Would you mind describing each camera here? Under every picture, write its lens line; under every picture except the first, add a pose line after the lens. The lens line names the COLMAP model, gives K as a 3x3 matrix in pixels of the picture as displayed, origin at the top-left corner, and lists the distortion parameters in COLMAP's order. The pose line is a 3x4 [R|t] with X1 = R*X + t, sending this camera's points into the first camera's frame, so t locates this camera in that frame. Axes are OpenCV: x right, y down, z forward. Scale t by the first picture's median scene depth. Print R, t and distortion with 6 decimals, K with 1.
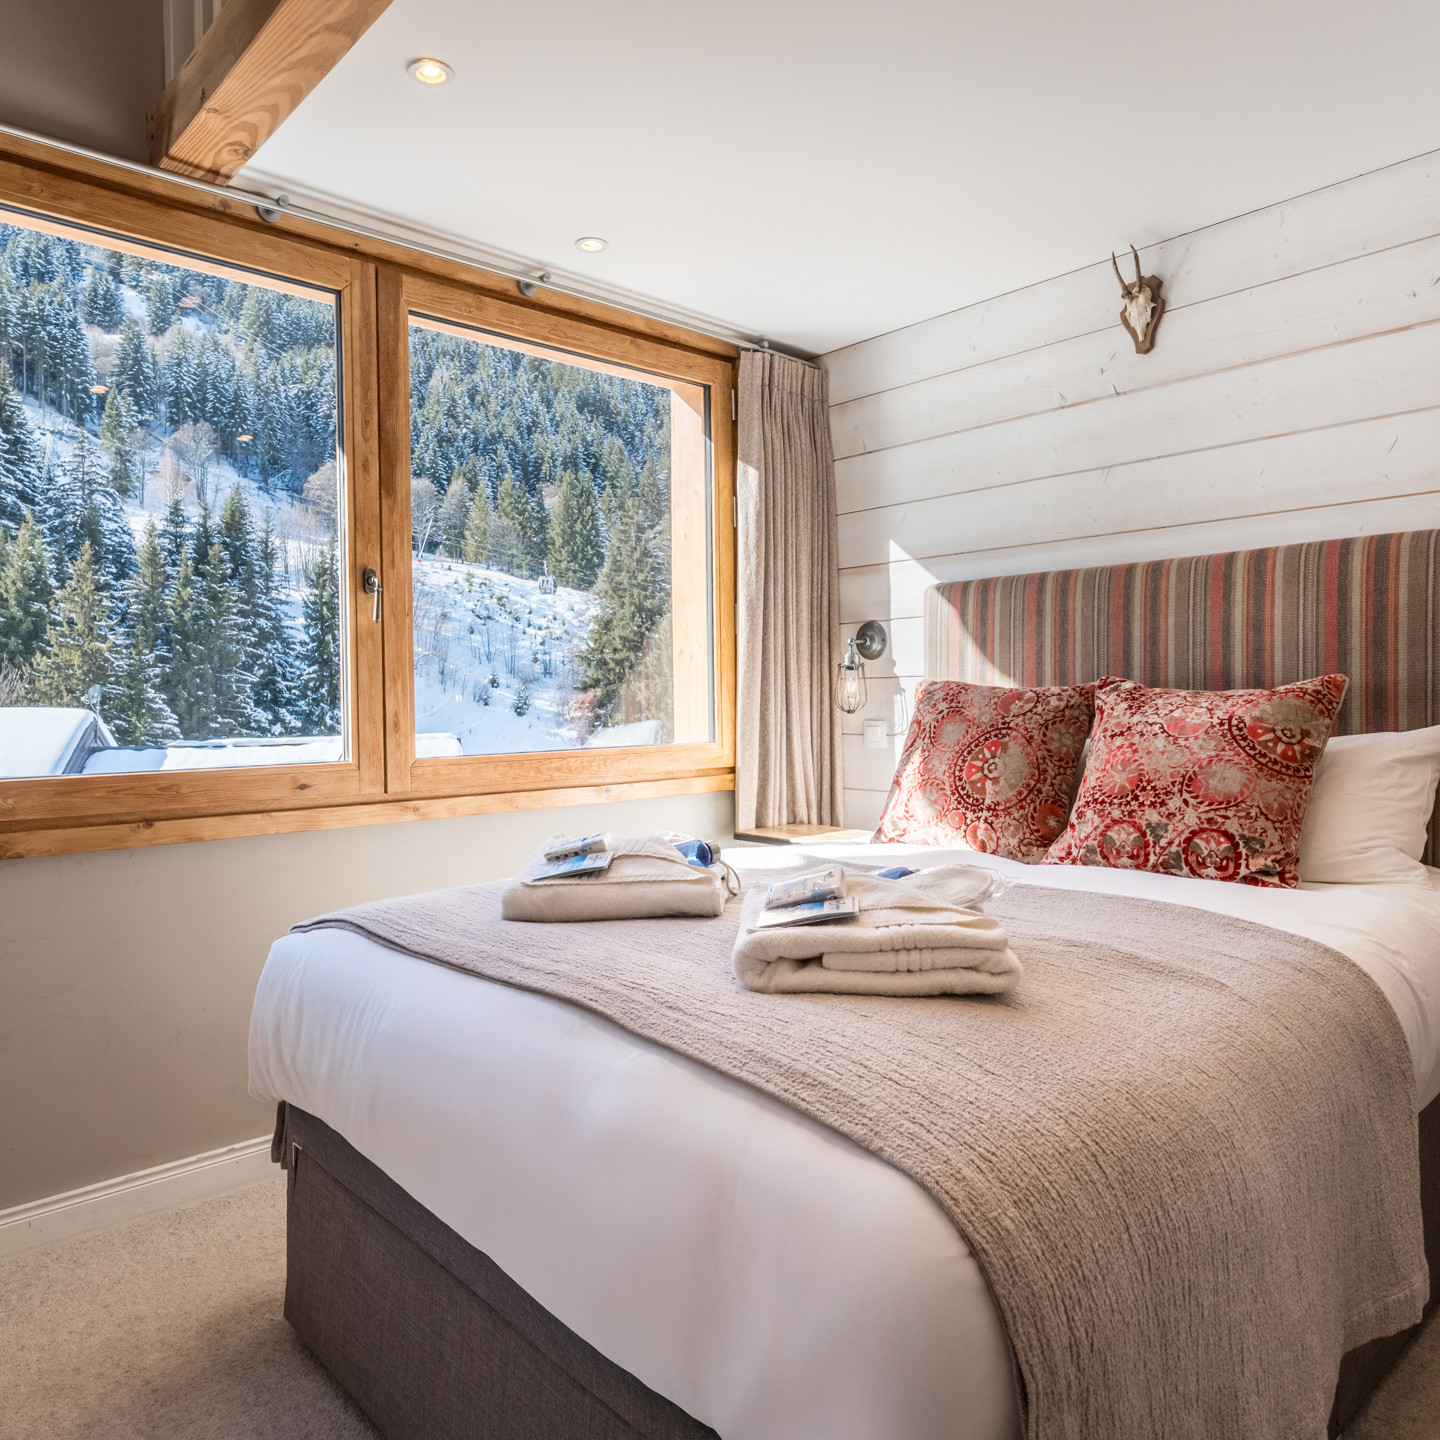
lens RADIAL K [[1059.6, 0, 720.0], [0, 1059.6, 720.0], [0, 0, 1]] dist [0.002049, 0.000194]
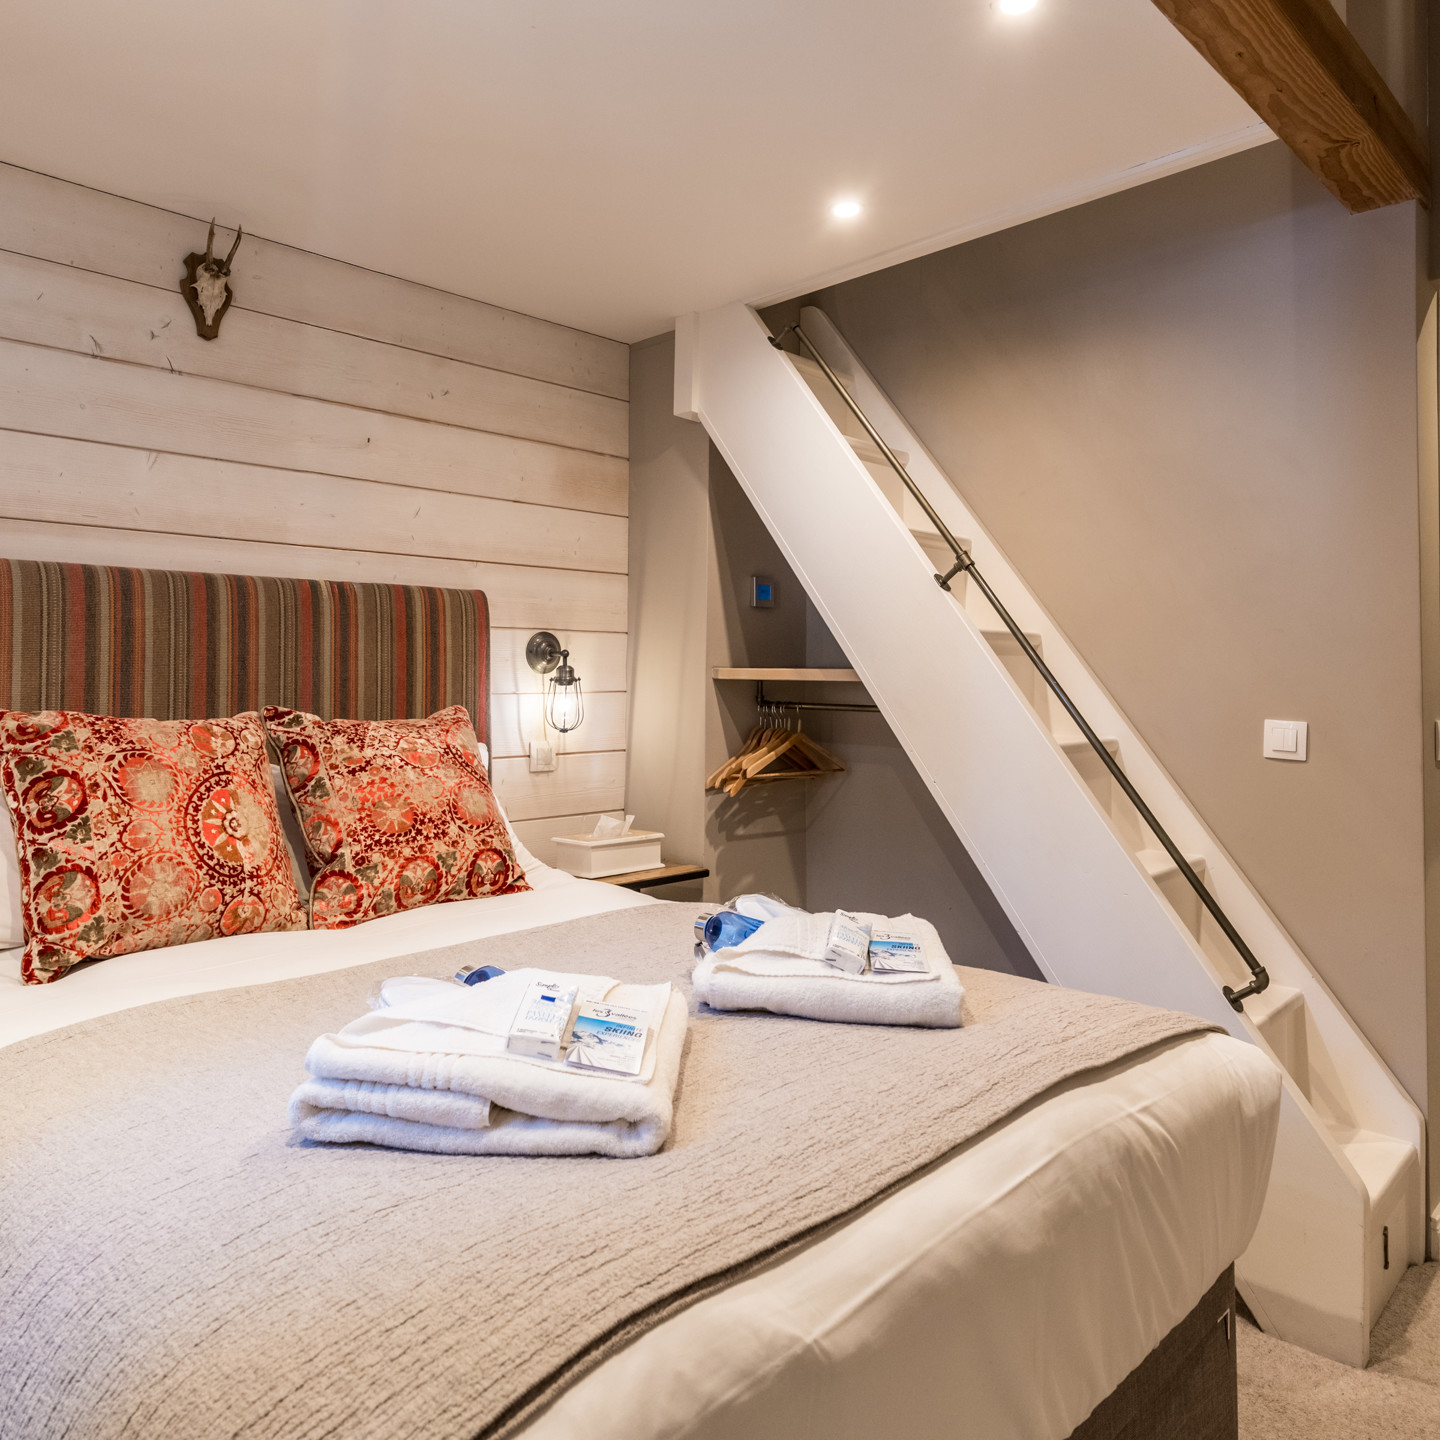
lens RADIAL K [[1068.4, 0, 720.1], [0, 1068.4, 670.0], [0, 0, 1]] dist [-0.006379, -0.003233]
pose [[-0.041936, 0.022650, 0.998864, -0.559371], [0.019697, 0.999567, -0.021839, -0.045784], [-0.998926, 0.018758, -0.042364, 0.686095]]
